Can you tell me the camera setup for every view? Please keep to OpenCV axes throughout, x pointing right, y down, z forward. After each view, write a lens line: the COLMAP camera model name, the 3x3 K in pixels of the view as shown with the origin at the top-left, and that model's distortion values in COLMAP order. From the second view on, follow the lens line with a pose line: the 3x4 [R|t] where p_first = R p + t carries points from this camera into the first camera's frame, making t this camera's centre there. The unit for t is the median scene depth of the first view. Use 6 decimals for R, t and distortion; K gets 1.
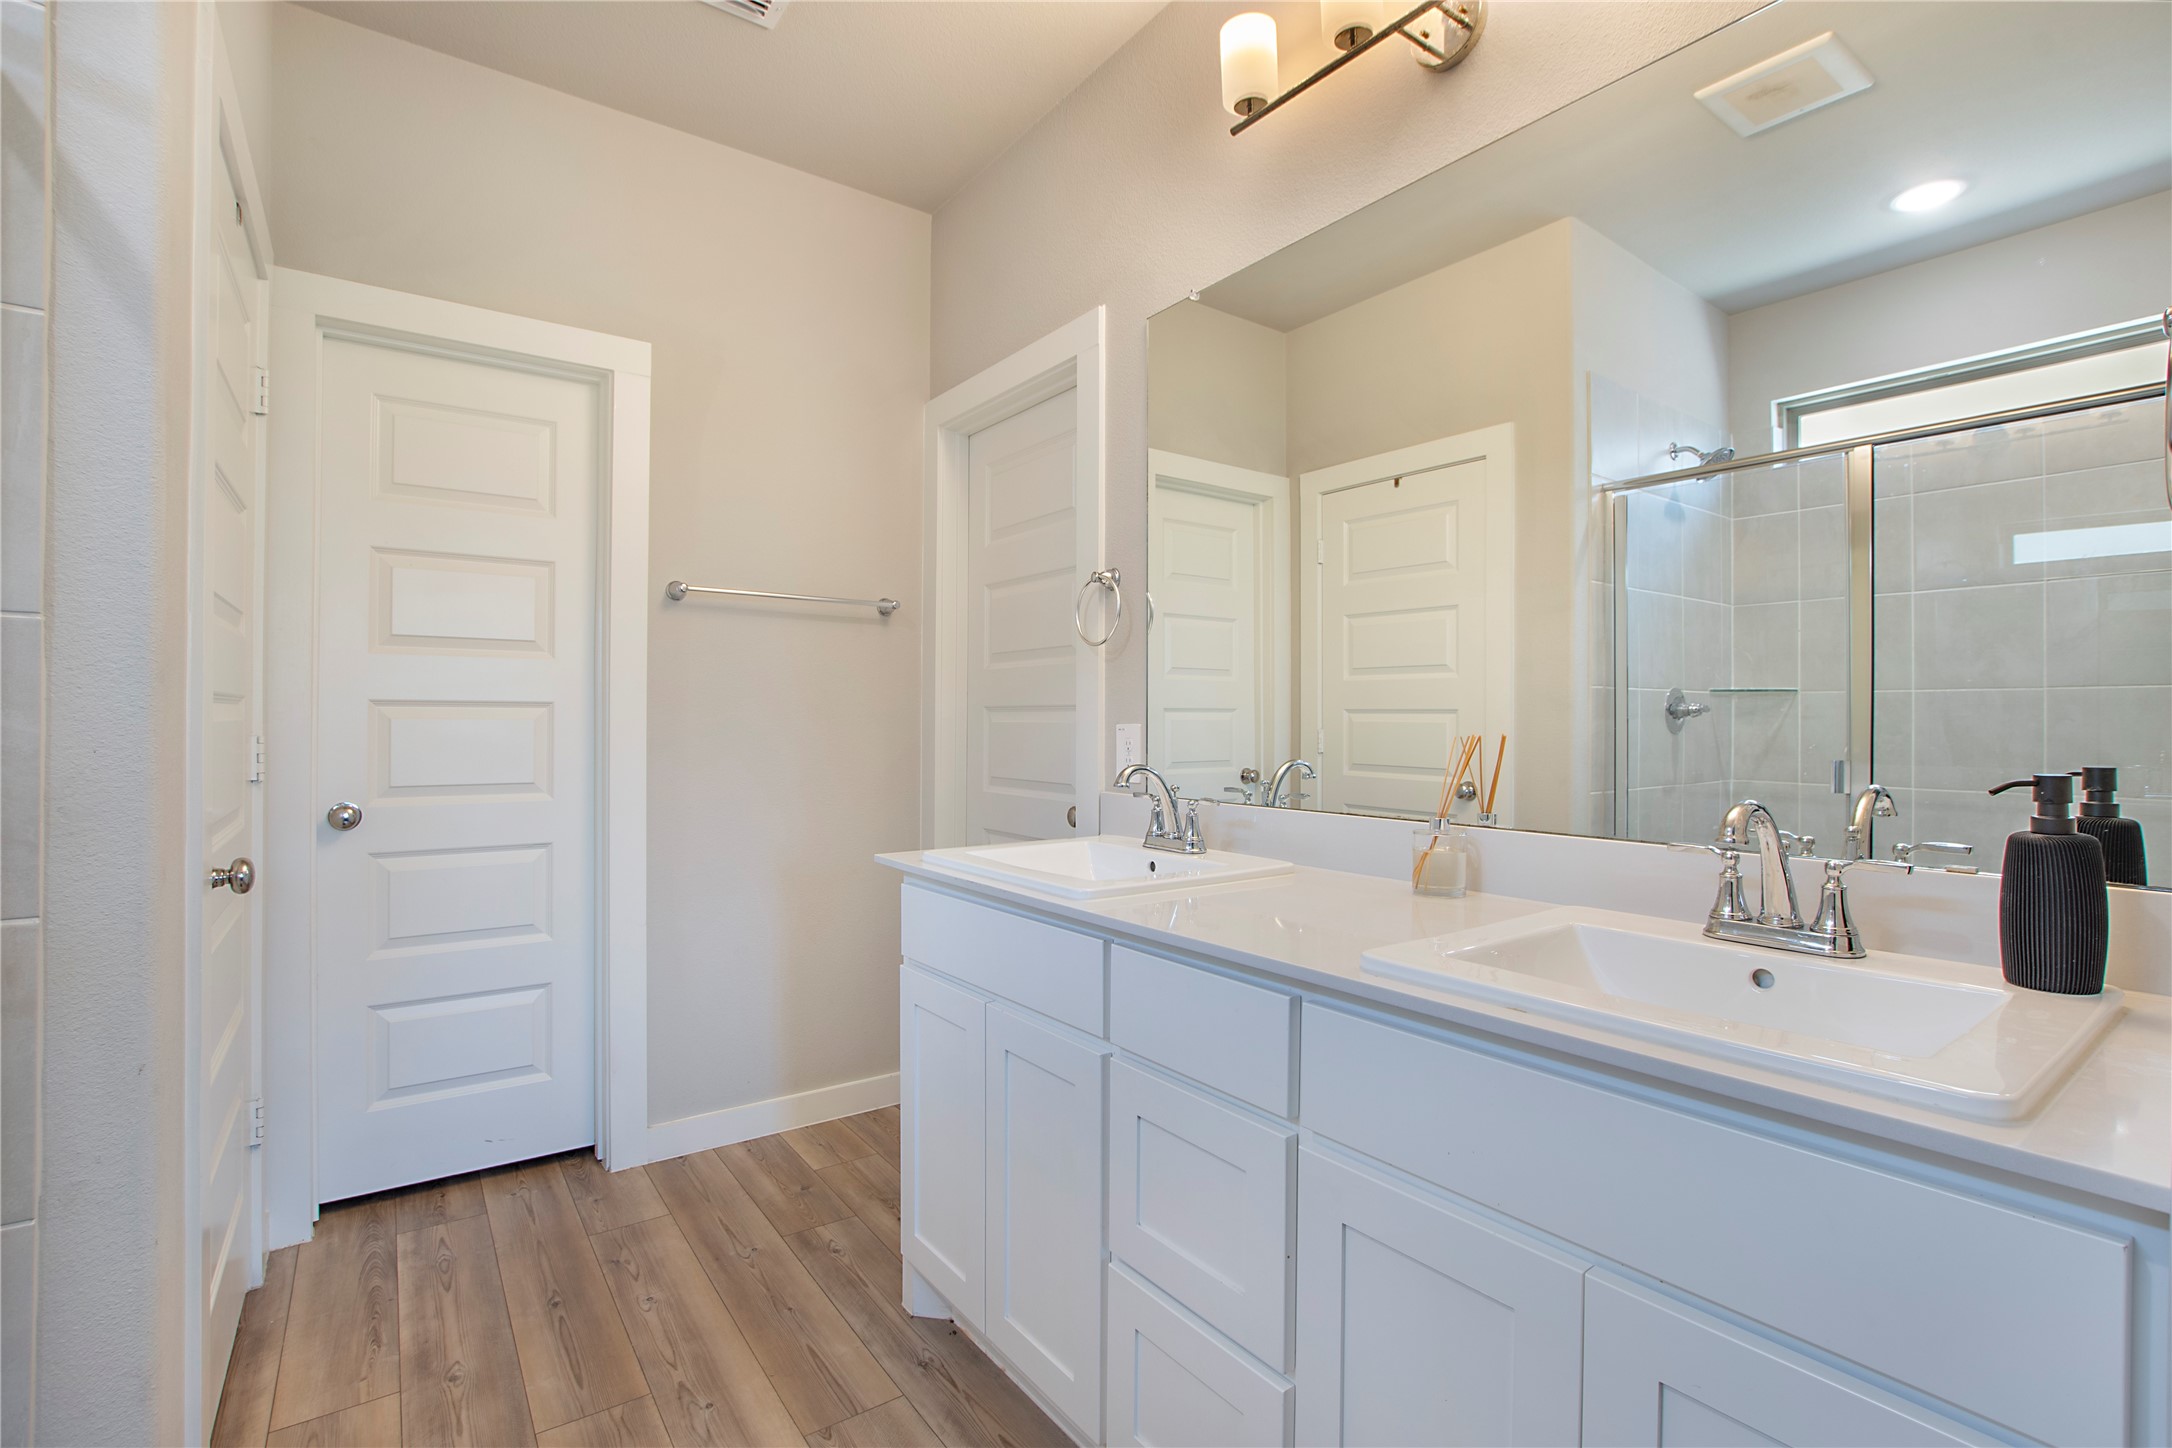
lens RADIAL K [[981.5, 0, 1086.0], [0, 981.5, 724.0], [0, 0, 1]] dist [-0.032461, 0.004432]
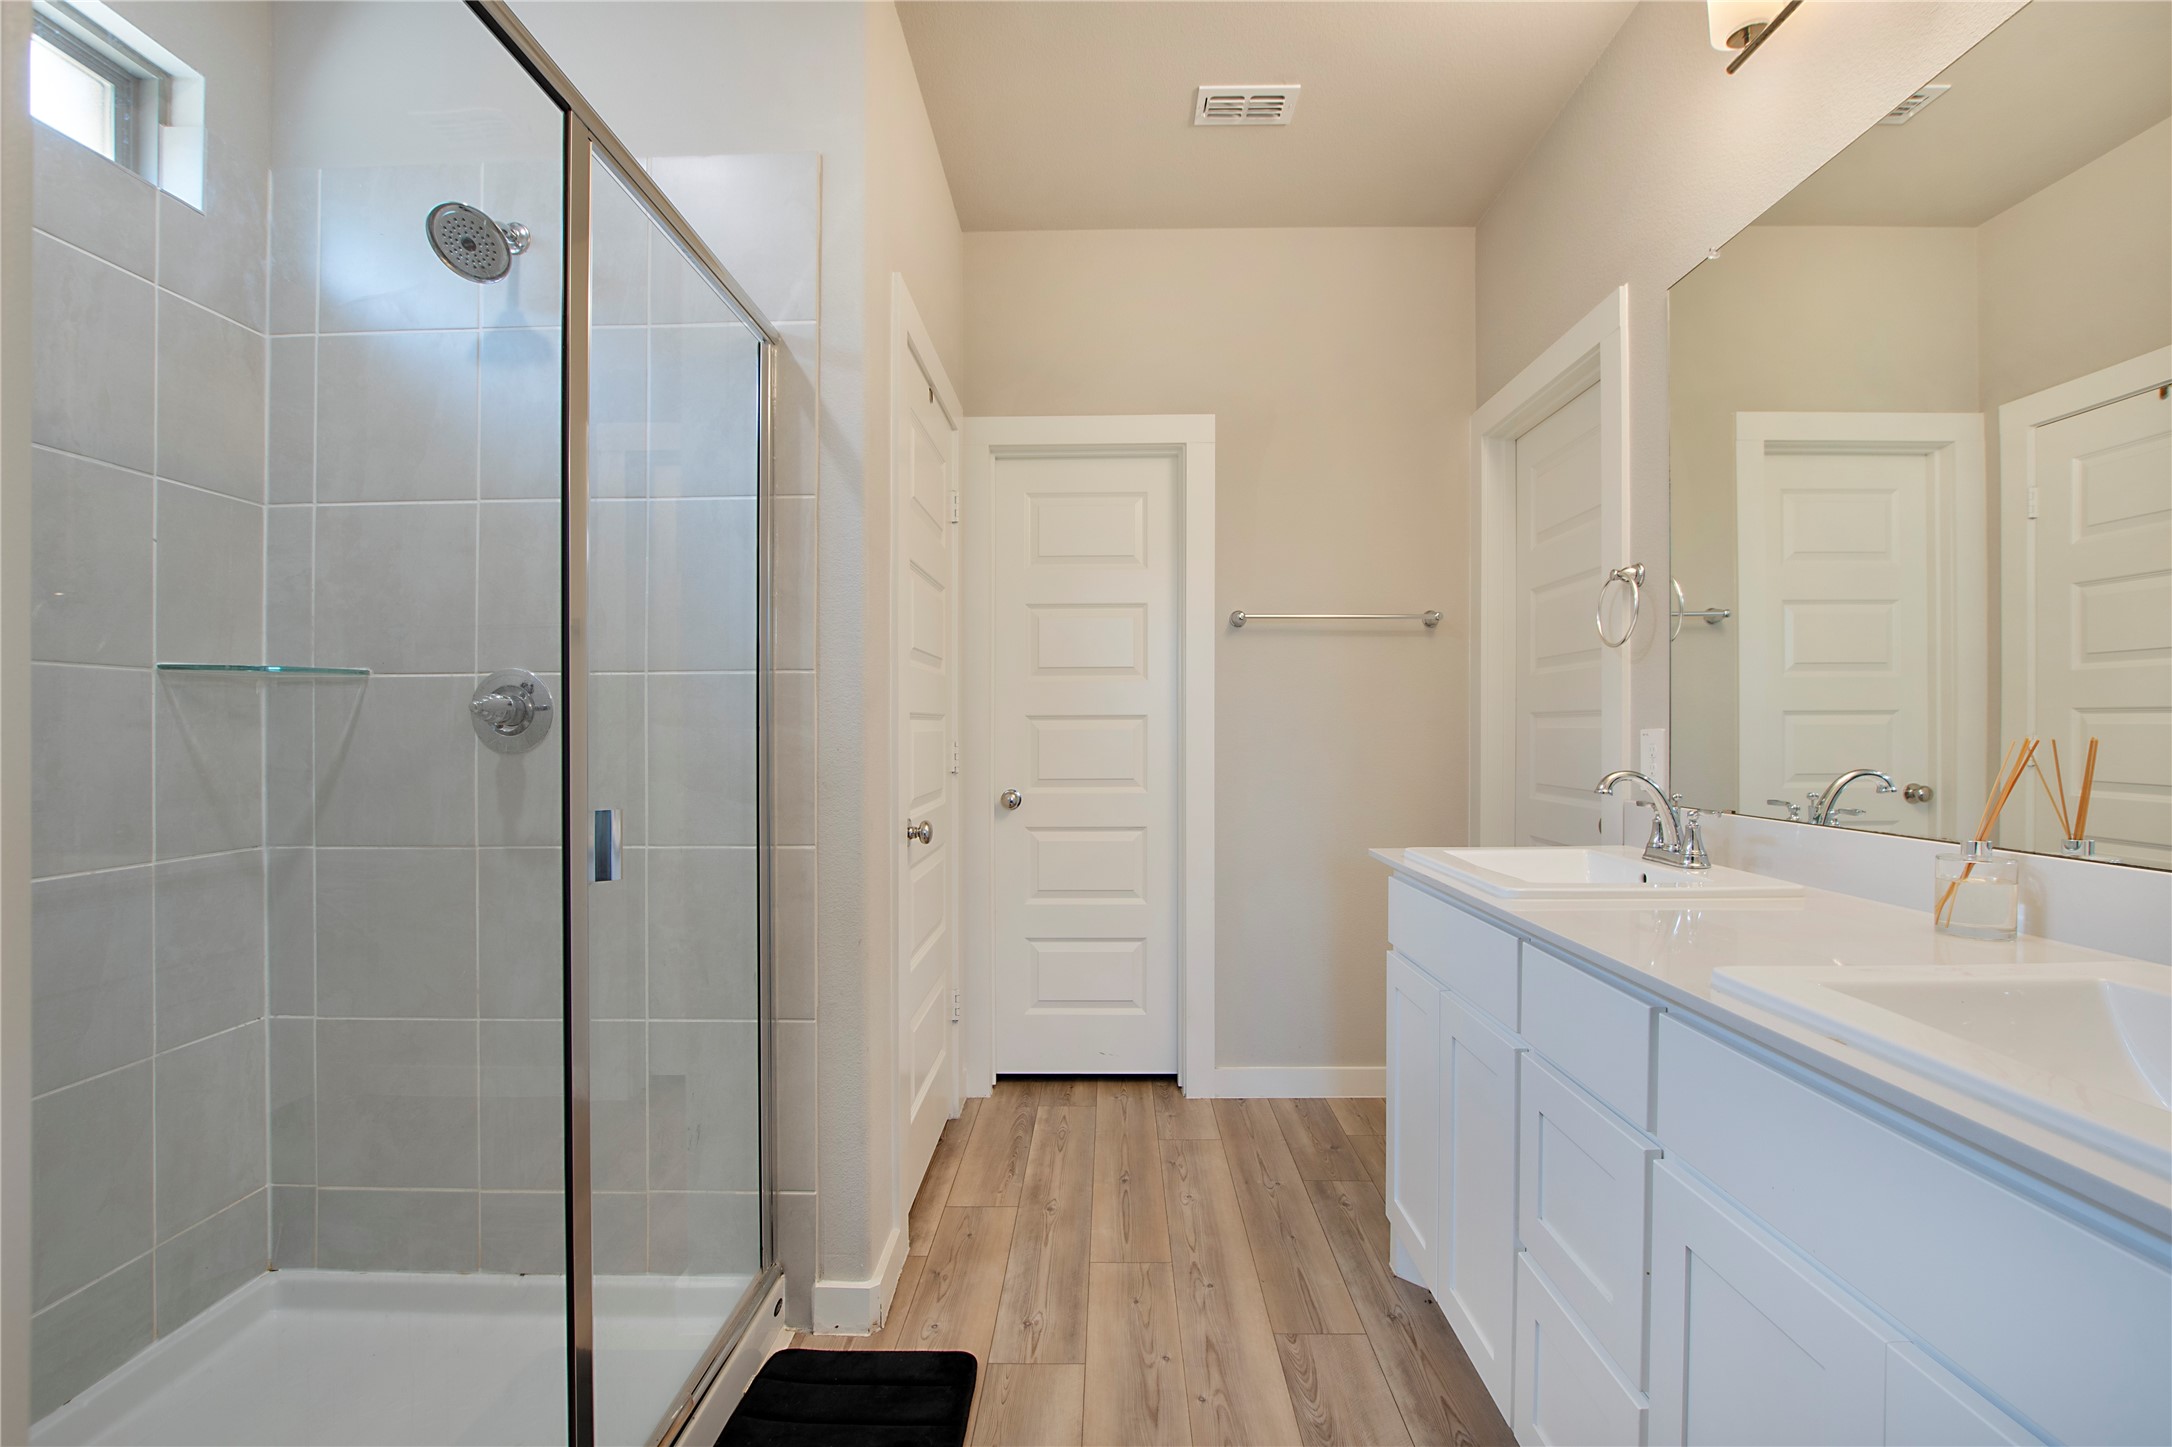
lens RADIAL K [[957.6, 0, 1091.6], [0, 957.6, 738.9], [0, 0, 1]] dist [-0.036158, 0.006433]
pose [[0.800174, -0.001925, -0.599764, 0.177675], [0.005576, 0.999976, 0.004229, 0.003000], [0.599741, -0.006729, 0.800166, -0.044645]]
